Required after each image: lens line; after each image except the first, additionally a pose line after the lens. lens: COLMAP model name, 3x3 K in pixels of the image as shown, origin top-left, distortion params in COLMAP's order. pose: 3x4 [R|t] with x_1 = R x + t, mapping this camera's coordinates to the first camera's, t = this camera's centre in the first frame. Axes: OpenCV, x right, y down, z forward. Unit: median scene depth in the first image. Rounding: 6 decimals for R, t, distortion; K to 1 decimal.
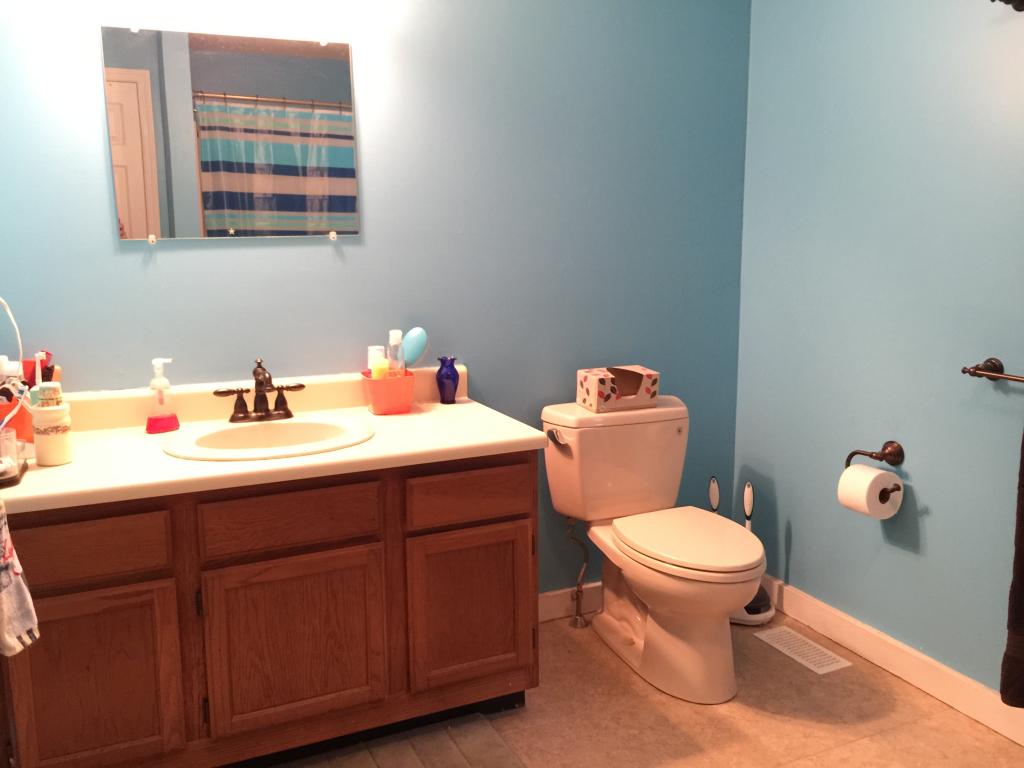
lens RADIAL K [[878.6, 0, 505.6], [0, 878.6, 382.7], [0, 0, 1]] dist [0.063849, -0.099337]
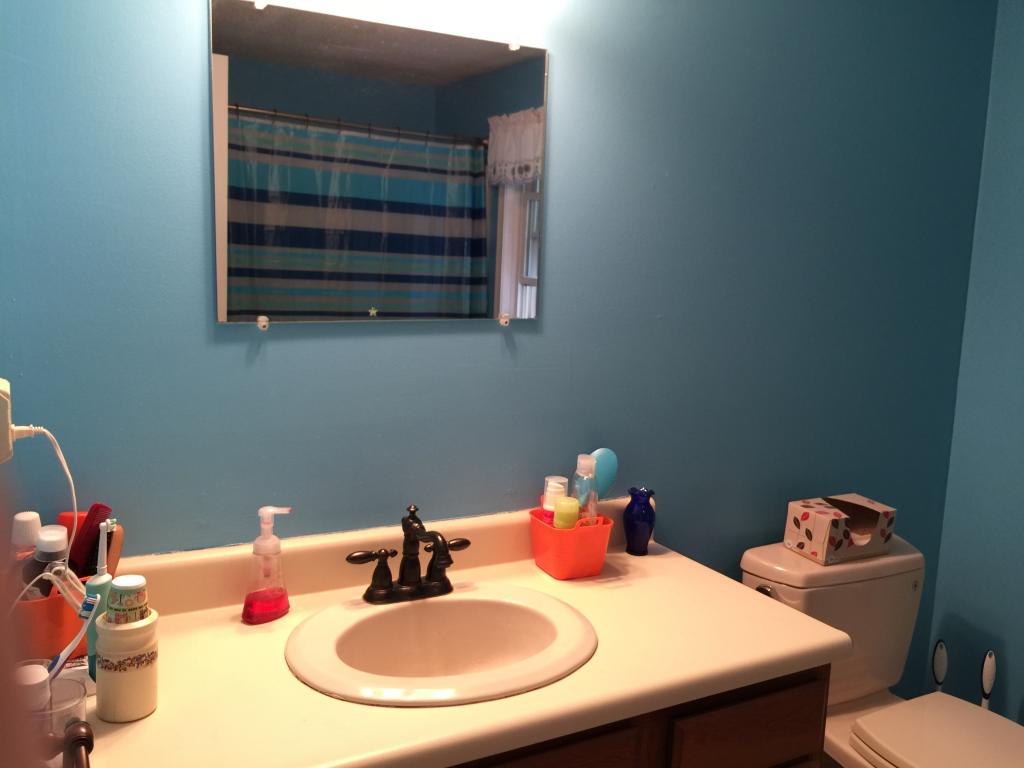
lens RADIAL K [[878.6, 0, 505.6], [0, 878.6, 382.7], [0, 0, 1]] dist [0.063849, -0.099337]
pose [[0.995525, 0.034601, 0.087932, -0.227677], [-0.032052, 0.999028, -0.030245, -0.085545], [-0.088893, 0.027291, 0.995667, 0.274600]]
